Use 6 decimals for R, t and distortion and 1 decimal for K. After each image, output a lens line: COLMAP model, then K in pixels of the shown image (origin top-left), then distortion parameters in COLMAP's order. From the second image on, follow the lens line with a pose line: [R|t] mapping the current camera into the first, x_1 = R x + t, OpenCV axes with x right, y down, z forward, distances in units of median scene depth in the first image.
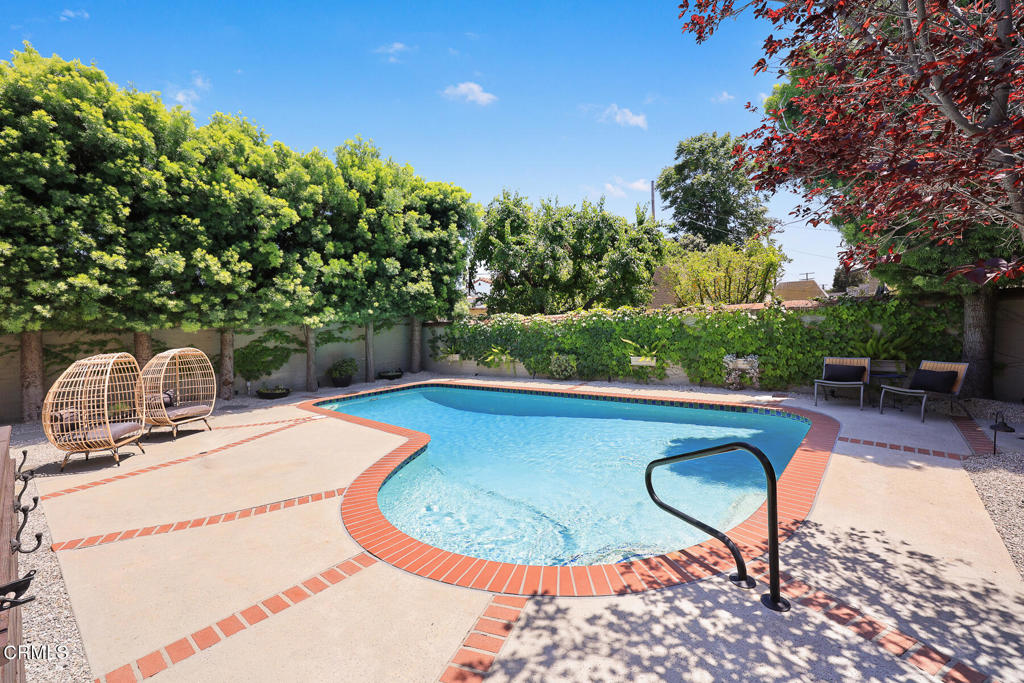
lens RADIAL K [[442.3, 0, 512.7], [0, 442.3, 336.7], [0, 0, 1]] dist [0.000426, -0.000322]
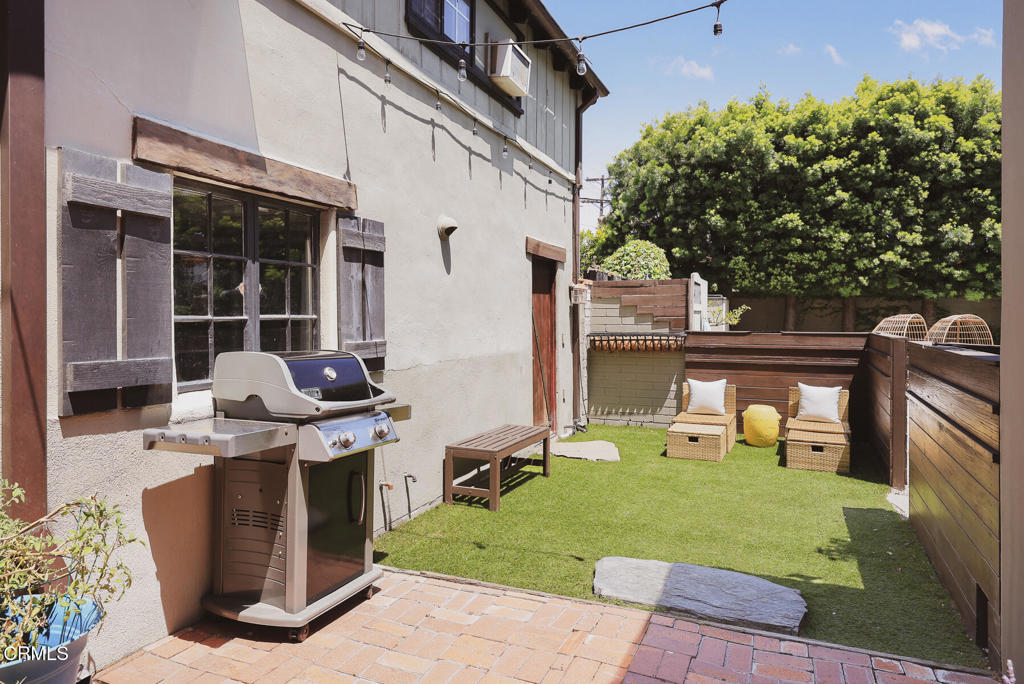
lens RADIAL K [[638.6, 0, 510.9], [0, 638.6, 319.1], [0, 0, 1]] dist [0.000861, 0.002906]
pose [[0.297007, 0.051922, -0.953463, 0.313669], [-0.044280, 0.998195, 0.040565, 0.016975], [0.953848, 0.030171, 0.298770, -0.394926]]
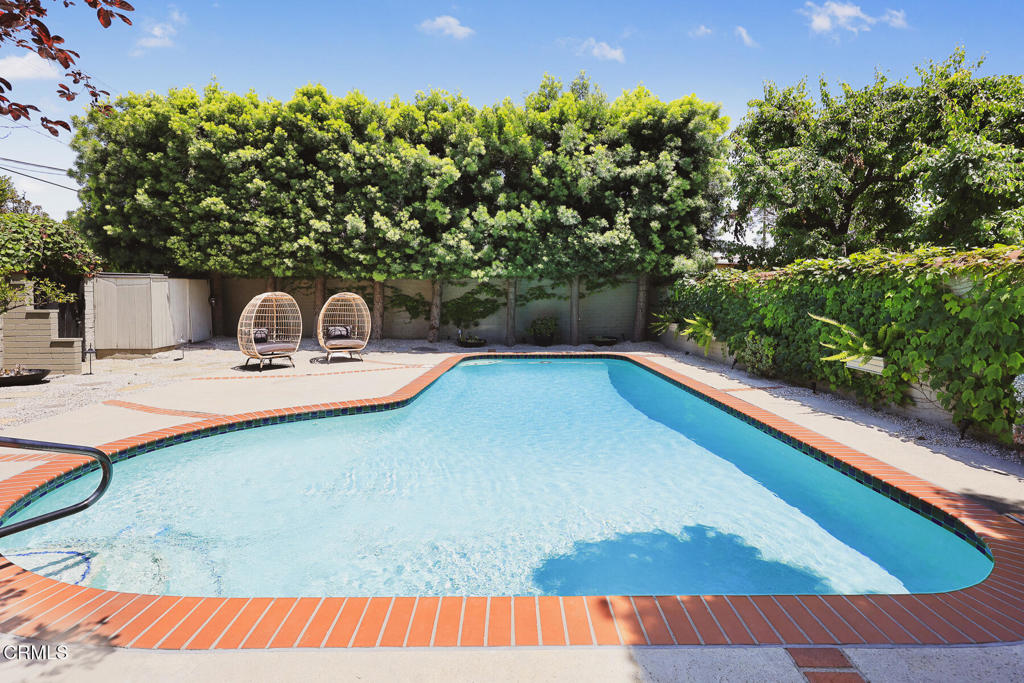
lens RADIAL K [[488.0, 0, 511.5], [0, 488.0, 310.2], [0, 0, 1]] dist [-0.011269, 0.000079]
pose [[0.651930, 0.068618, -0.755168, 0.460512], [-0.052976, 0.997585, 0.044912, -0.008152], [0.756426, 0.010726, 0.653991, 0.340762]]
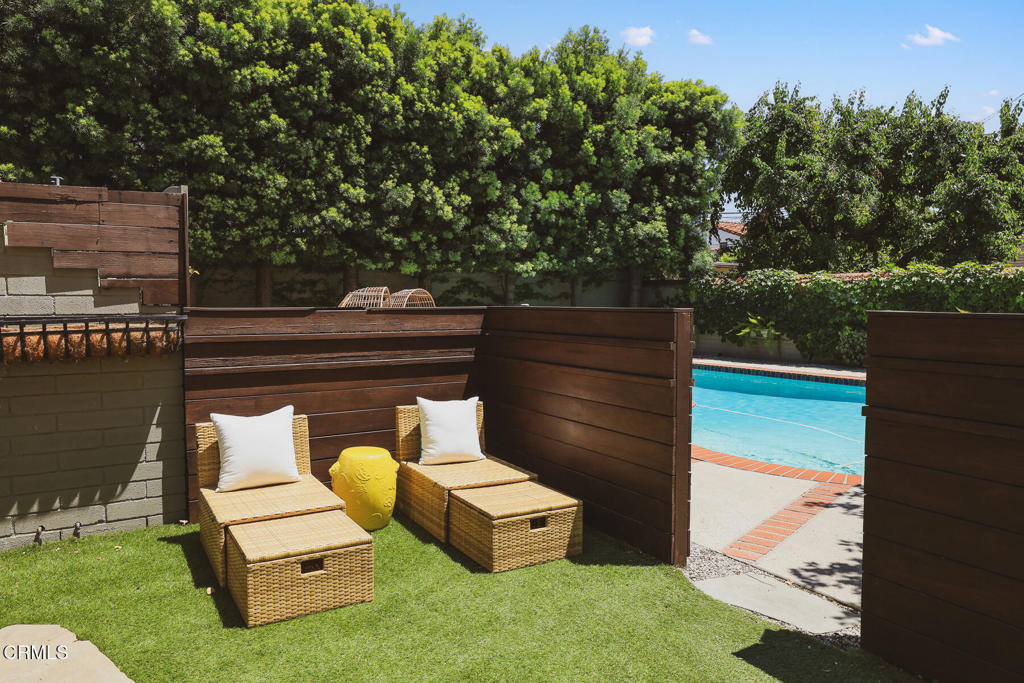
lens RADIAL K [[723.1, 0, 507.4], [0, 723.1, 345.9], [0, 0, 1]] dist [-0.000601, 0.001604]
pose [[0.949607, 0.066856, -0.306230, -0.070143], [-0.054227, 0.997297, 0.049572, 0.044521], [0.308717, -0.030468, 0.950666, -0.284671]]
